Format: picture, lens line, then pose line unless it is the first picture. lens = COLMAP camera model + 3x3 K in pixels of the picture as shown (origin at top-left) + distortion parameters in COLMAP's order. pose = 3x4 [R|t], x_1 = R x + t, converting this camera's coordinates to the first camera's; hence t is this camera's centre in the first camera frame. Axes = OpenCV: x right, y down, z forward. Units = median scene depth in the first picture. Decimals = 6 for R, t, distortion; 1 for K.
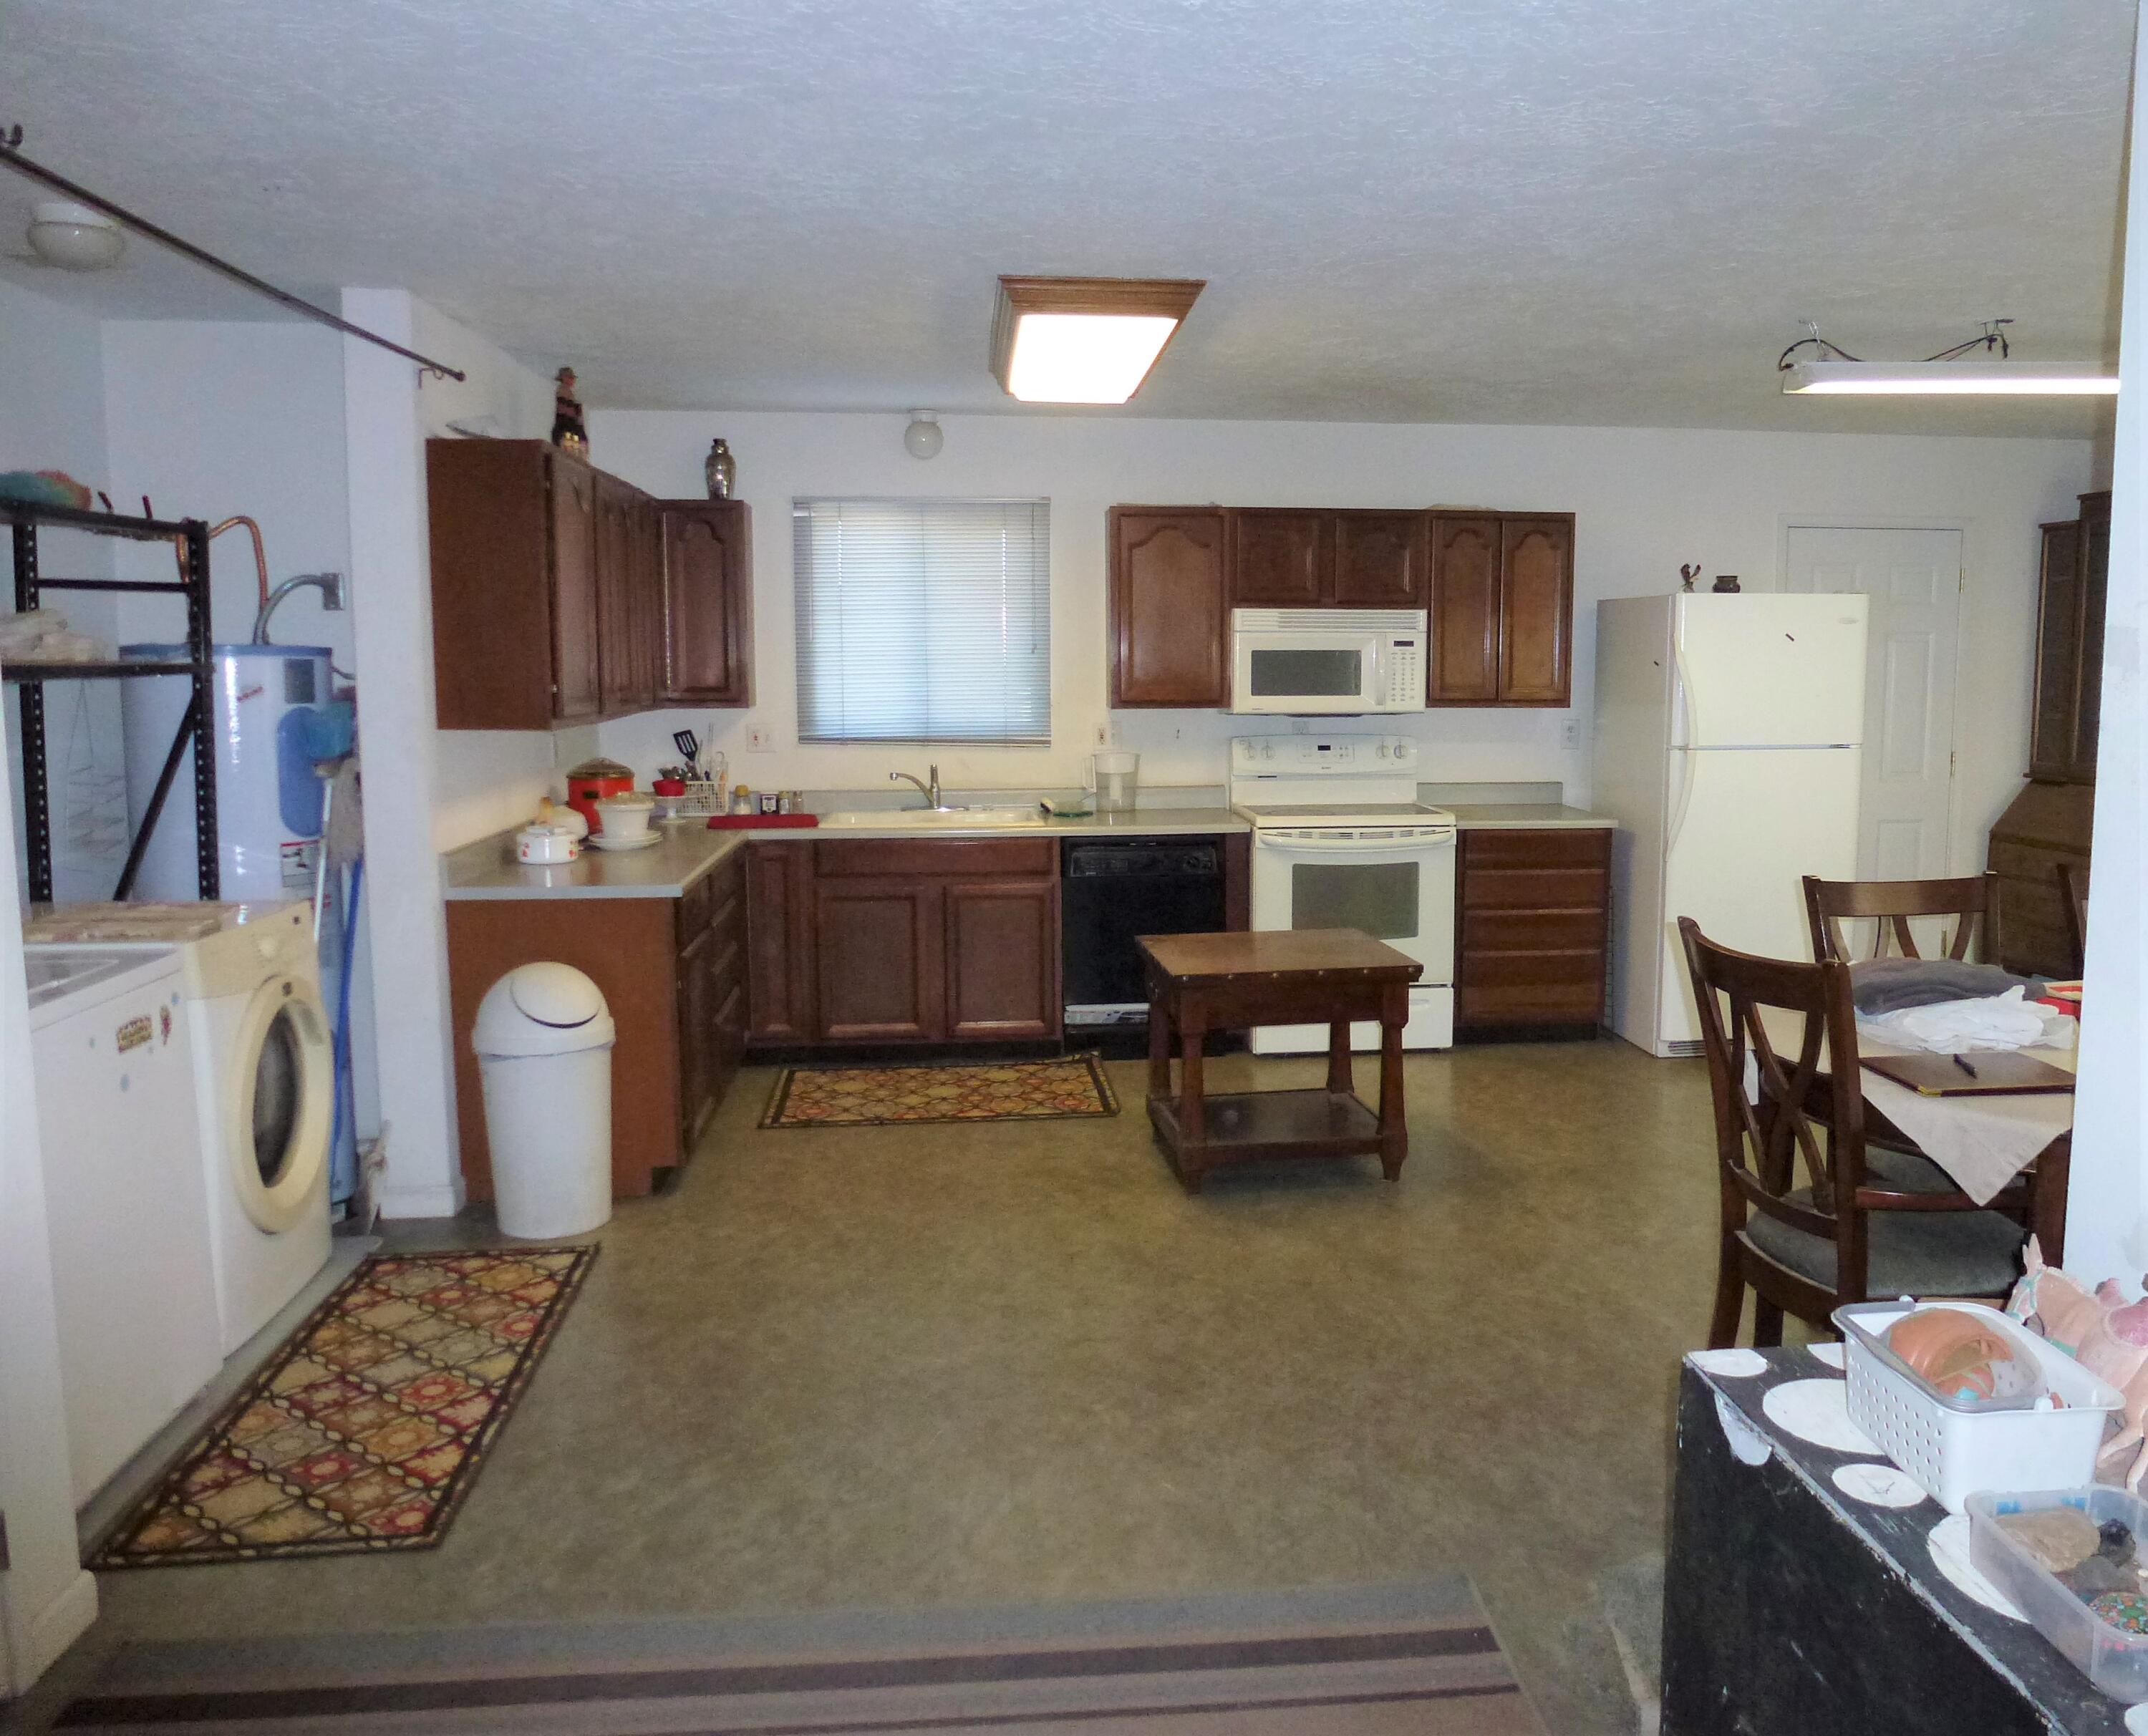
lens RADIAL K [[1645.0, 0, 1113.6], [0, 1645.0, 871.9], [0, 0, 1]] dist [-0.062403, -0.007362]
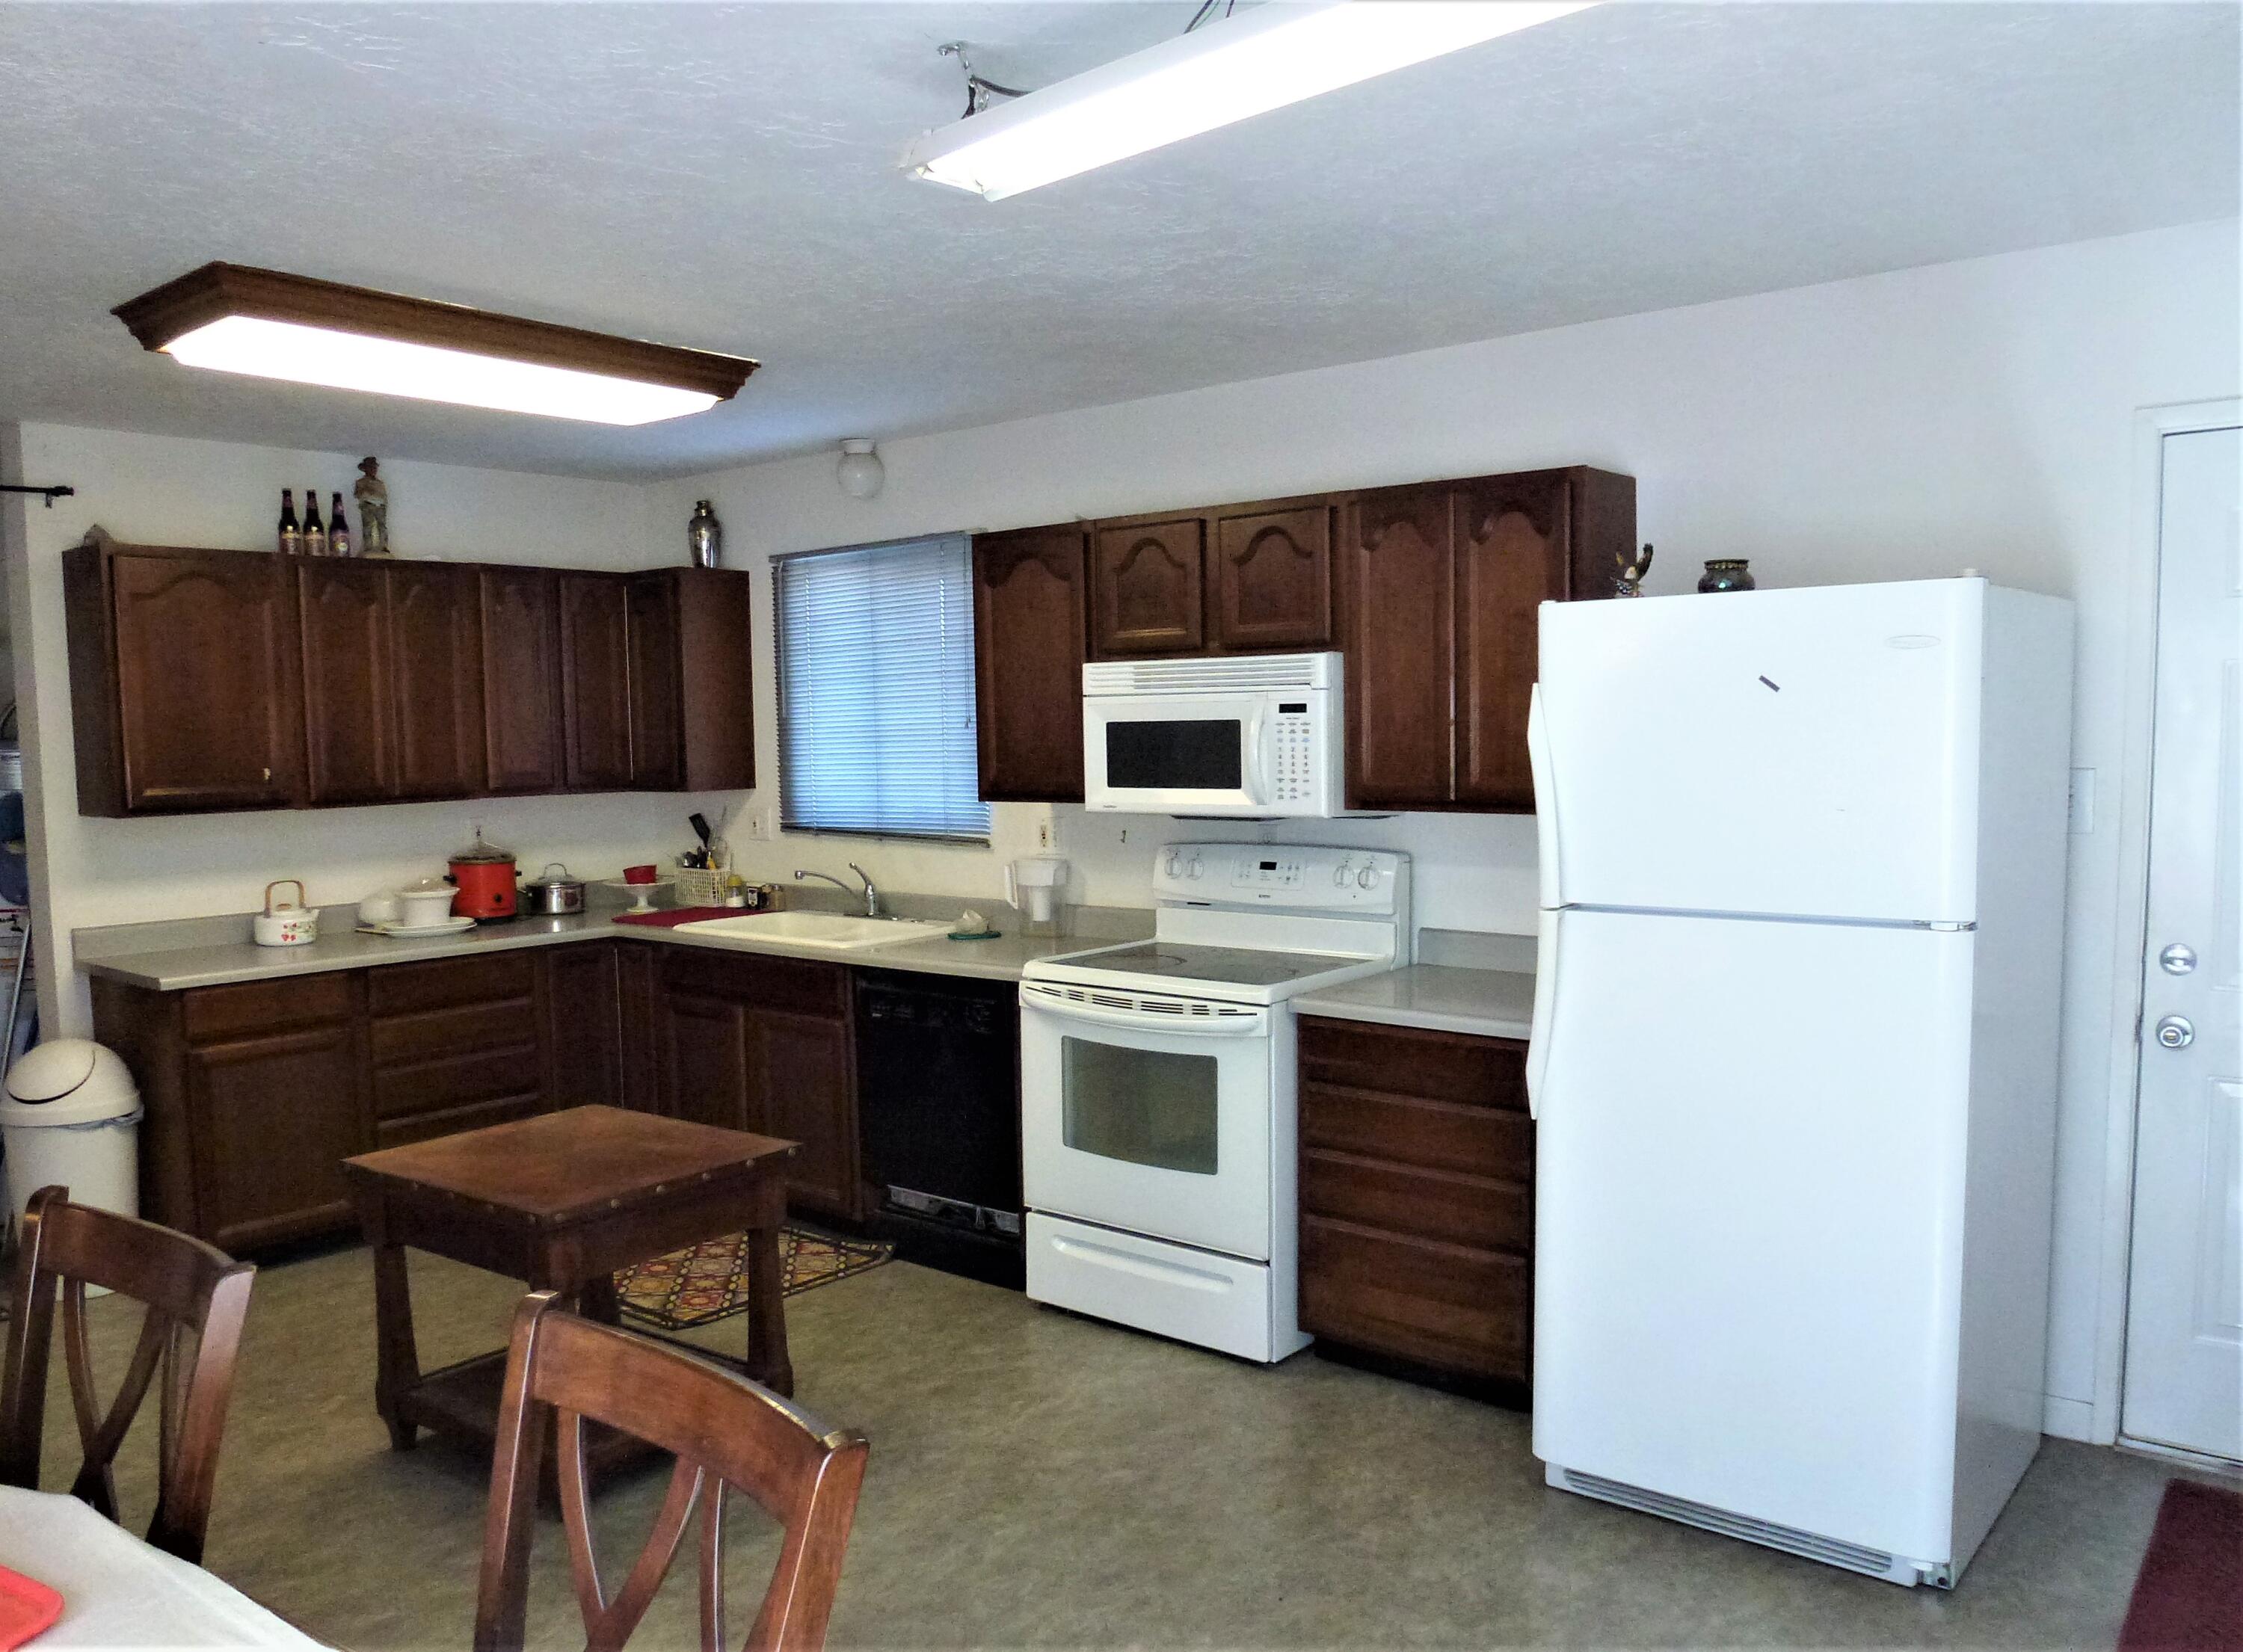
lens RADIAL K [[1681.9, 0, 1008.1], [0, 1681.9, 886.5], [0, 0, 1]] dist [-0.057410, 0.001144]
pose [[0.679079, 0.059892, -0.731618, 0.580836], [-0.076284, 0.997027, 0.010813, -0.070169], [0.730091, 0.048468, 0.681629, 0.488727]]
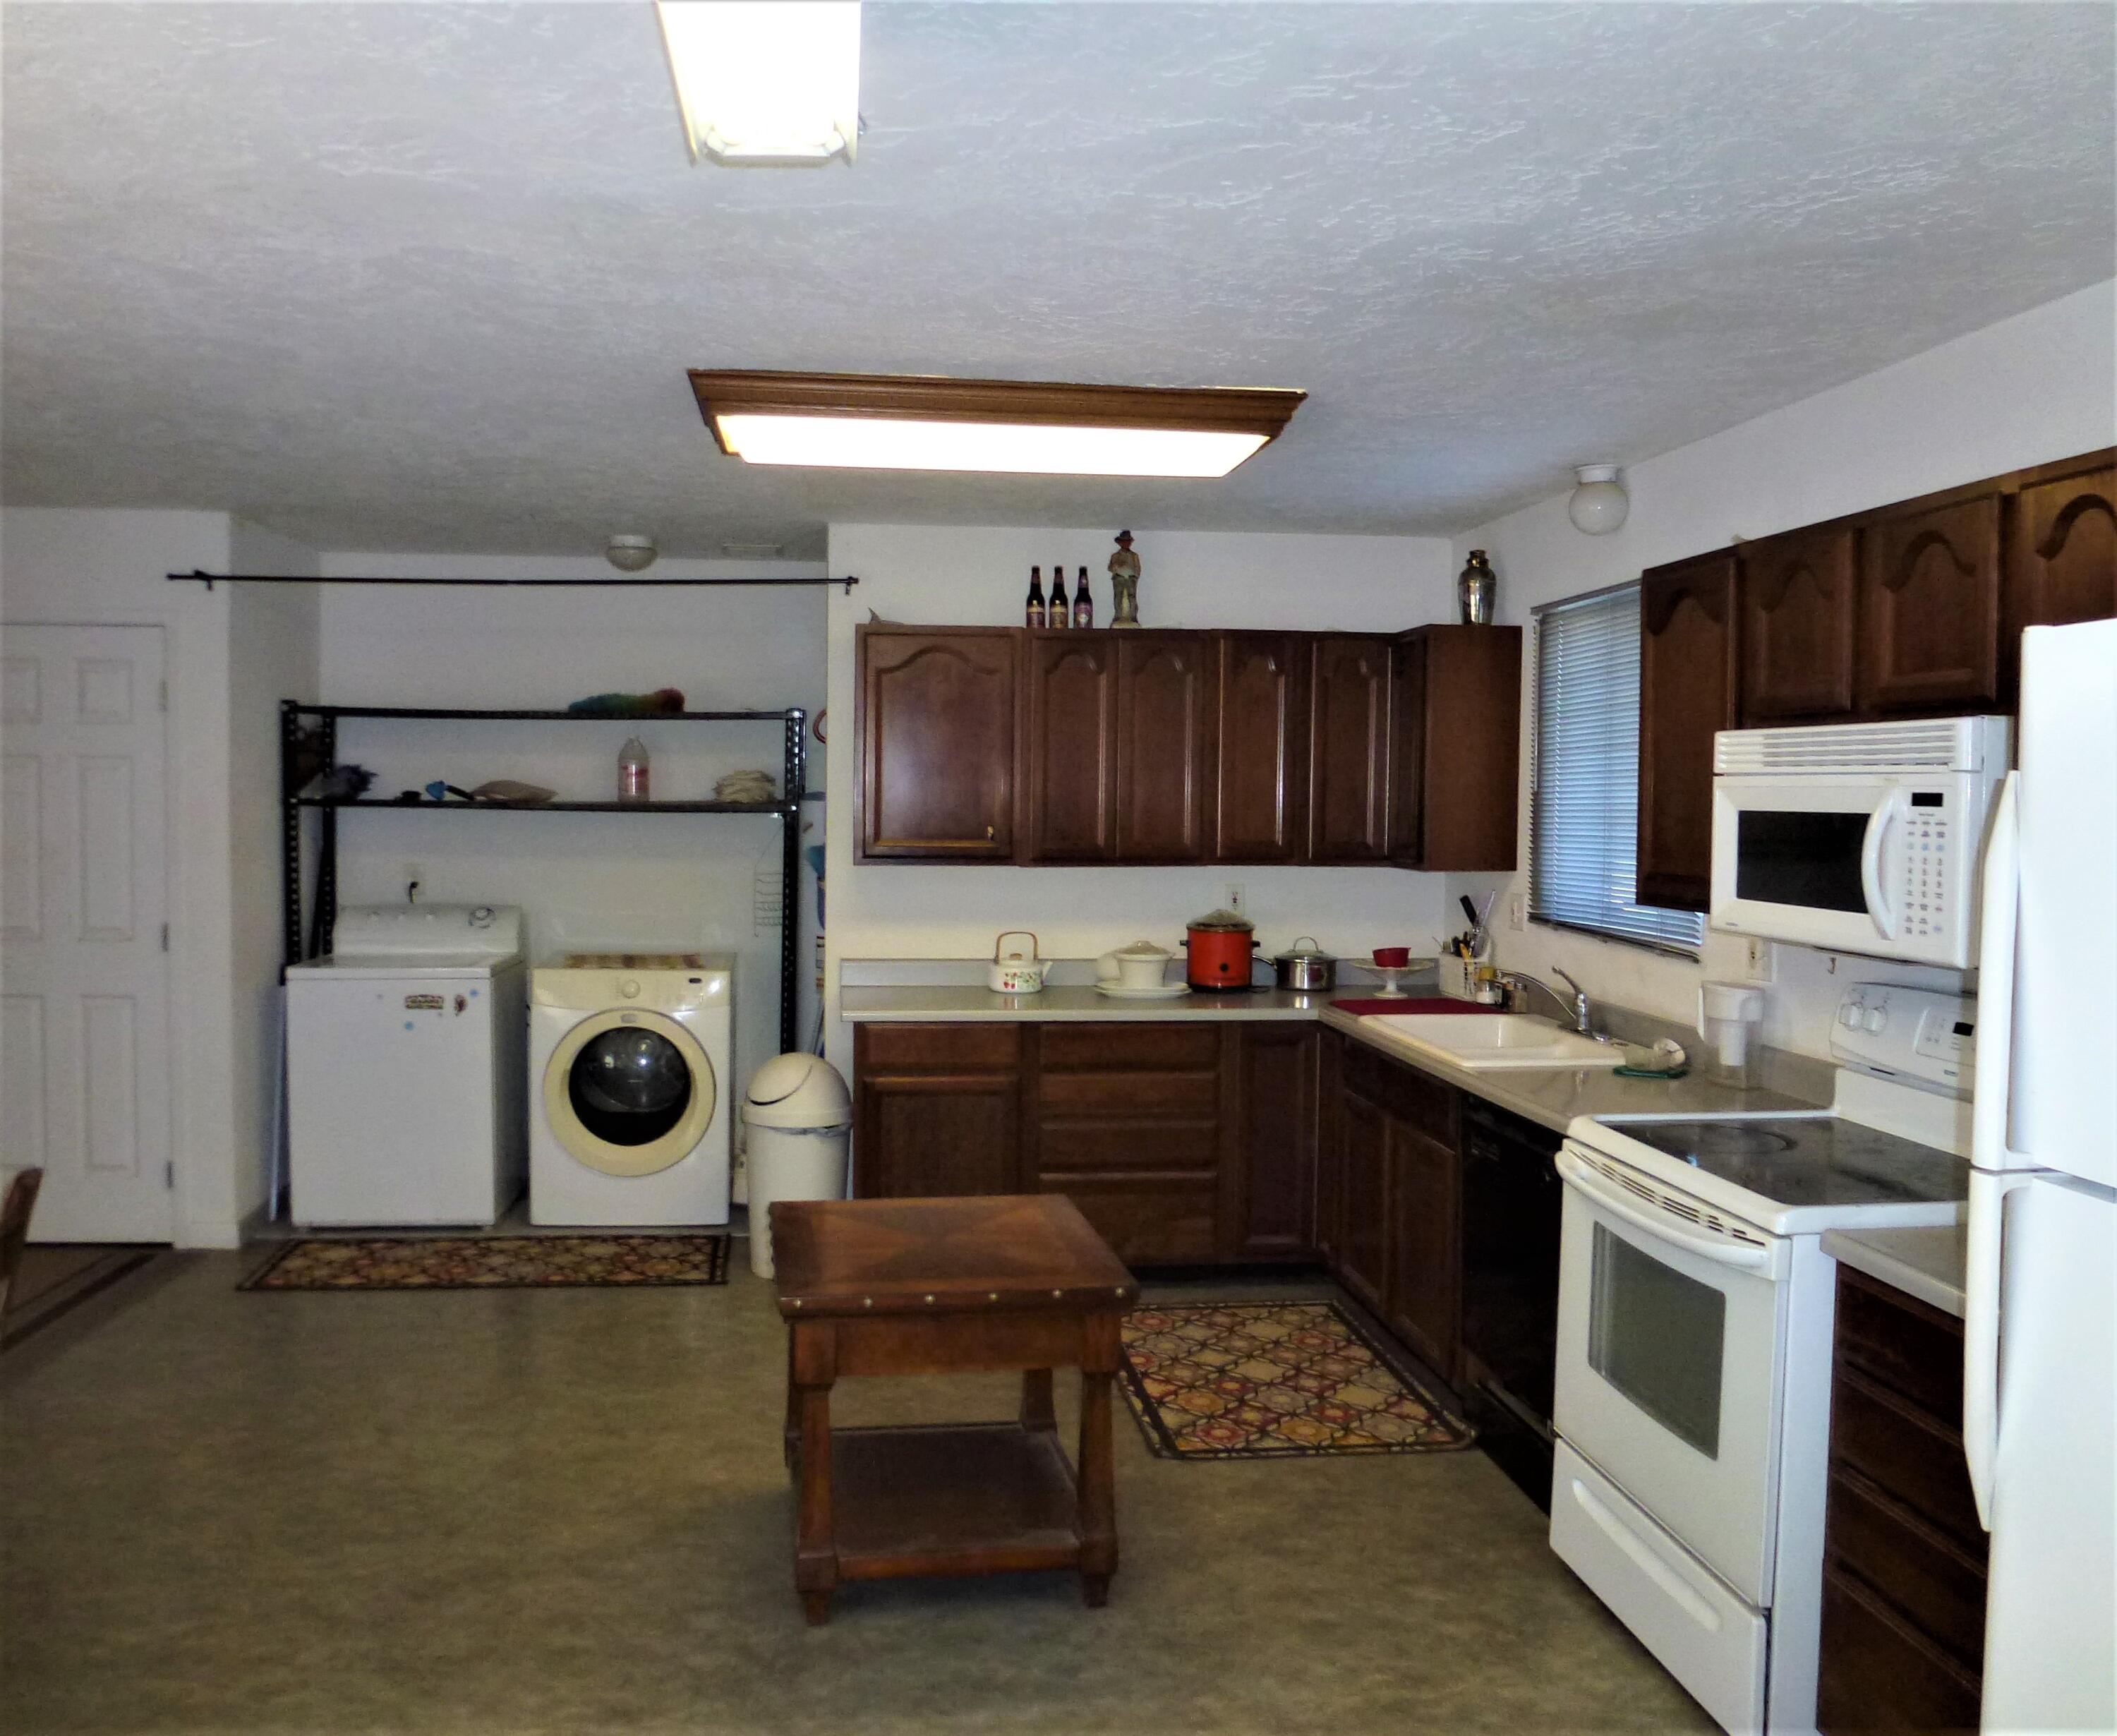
lens RADIAL K [[1616.8, 0, 984.6], [0, 1616.8, 871.7], [0, 0, 1]] dist [-0.062068, 0.006737]
pose [[-0.001387, 0.050618, -0.998717, 0.586463], [-0.134506, 0.989633, 0.050345, -0.109532], [0.990912, 0.134403, 0.005435, 0.766018]]
